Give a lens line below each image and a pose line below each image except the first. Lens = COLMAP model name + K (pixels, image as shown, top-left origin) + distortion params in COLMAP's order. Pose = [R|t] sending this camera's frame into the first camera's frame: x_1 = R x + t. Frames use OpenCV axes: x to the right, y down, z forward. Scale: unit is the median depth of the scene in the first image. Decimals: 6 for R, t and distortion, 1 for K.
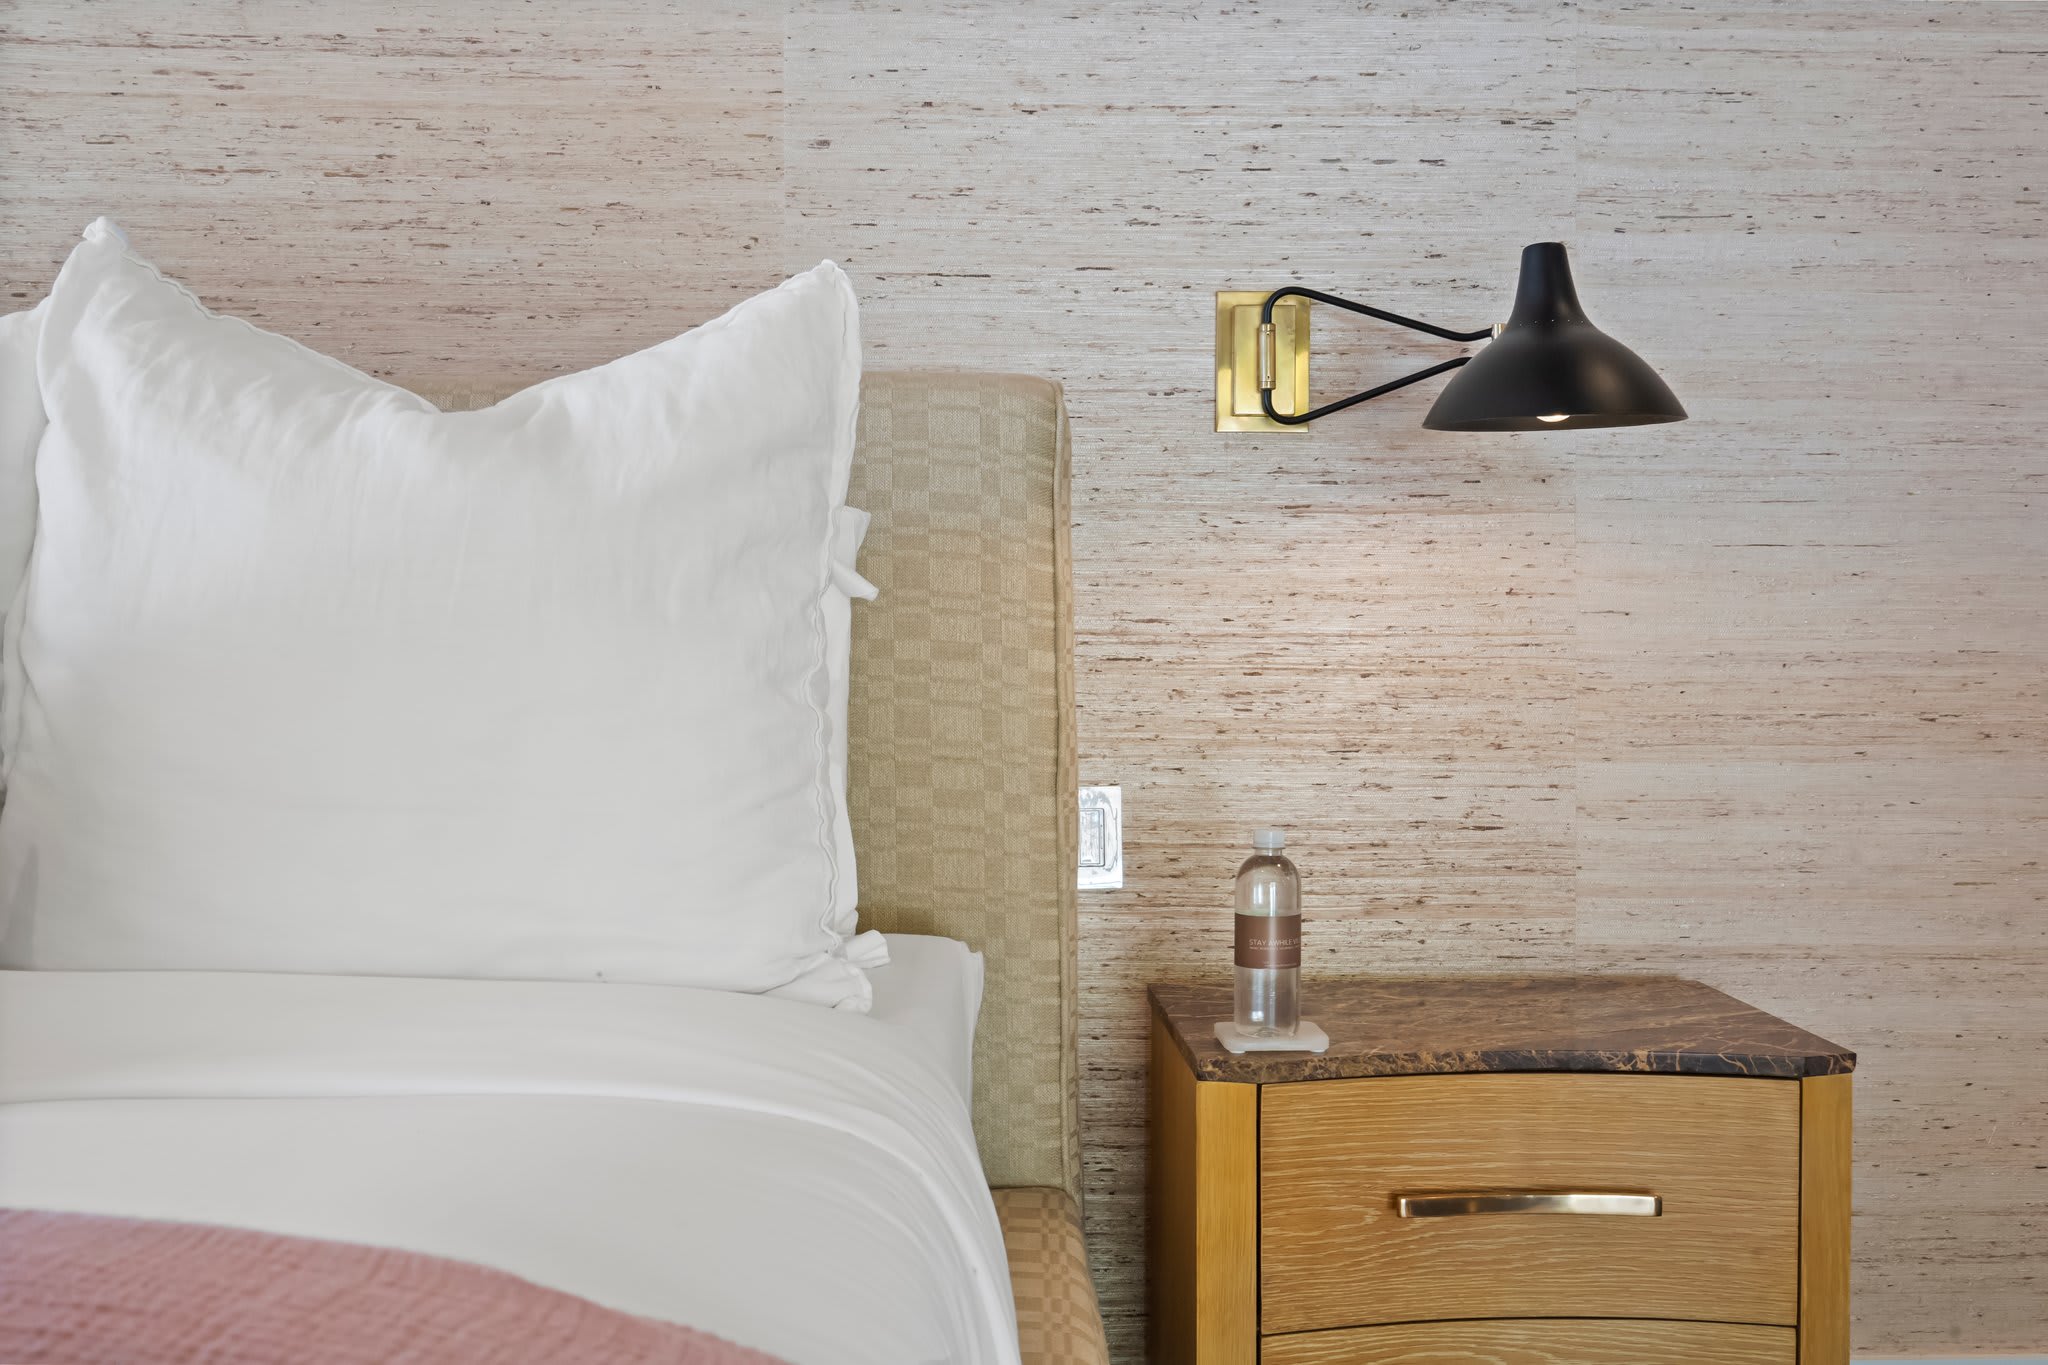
lens RADIAL K [[2029.6, 0, 1024.0], [0, 2029.6, 682.5], [0, 0, 1]] dist [0.001300, 0.008180]
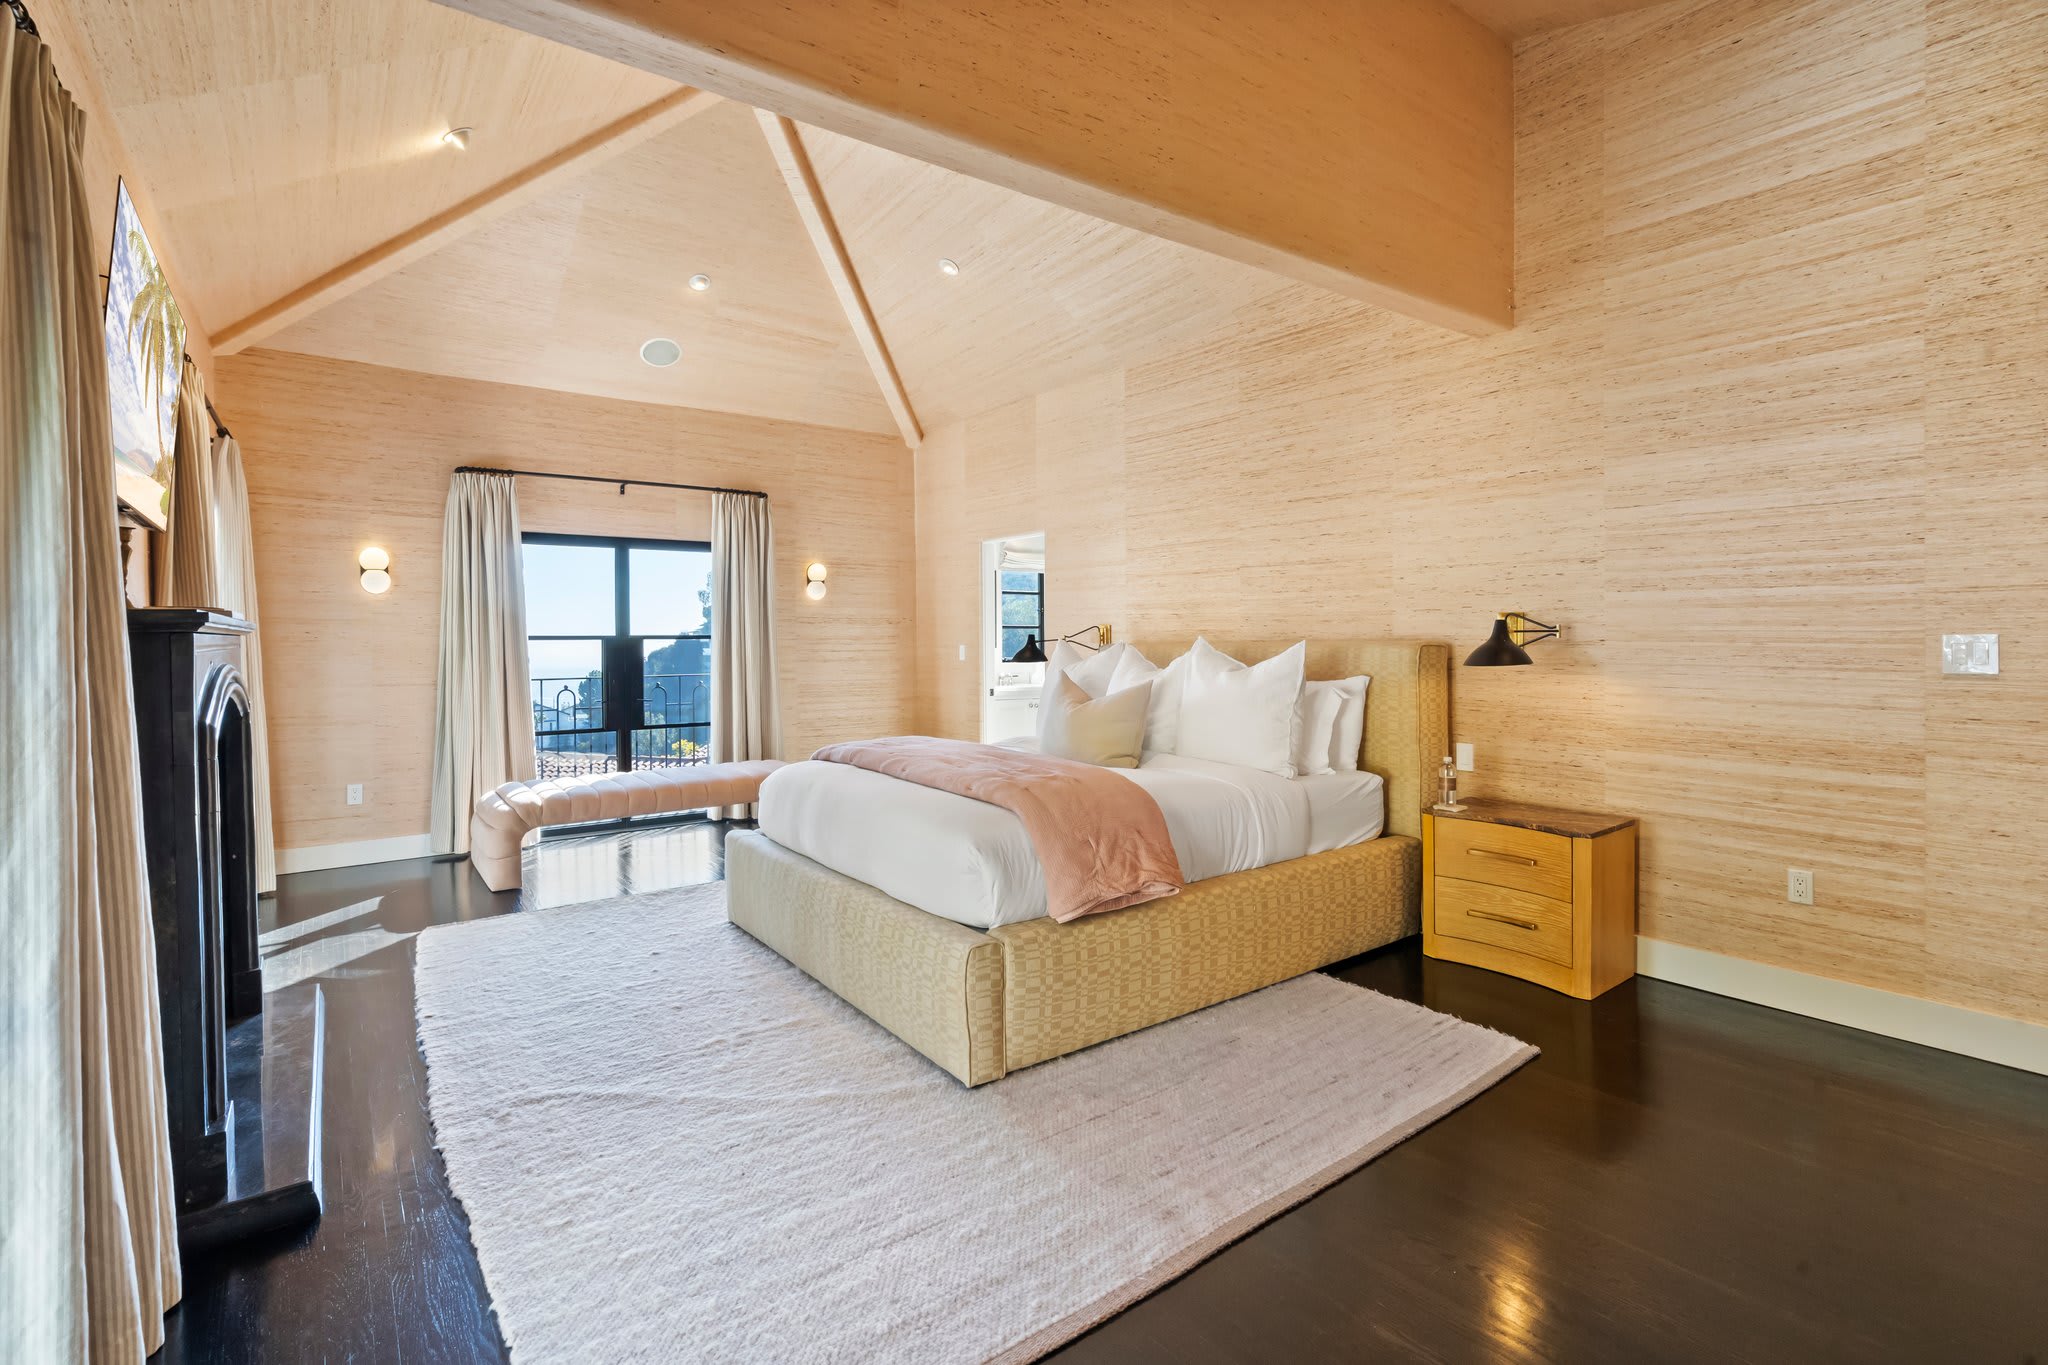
lens RADIAL K [[922.5, 0, 1024.0], [0, 922.5, 682.5], [0, 0, 1]] dist [0.000126, -0.000089]
pose [[0.571456, 0.039627, -0.819675, 0.981581], [-0.013225, 0.999148, 0.039084, -0.119836], [0.820526, -0.011494, 0.571494, -0.665936]]
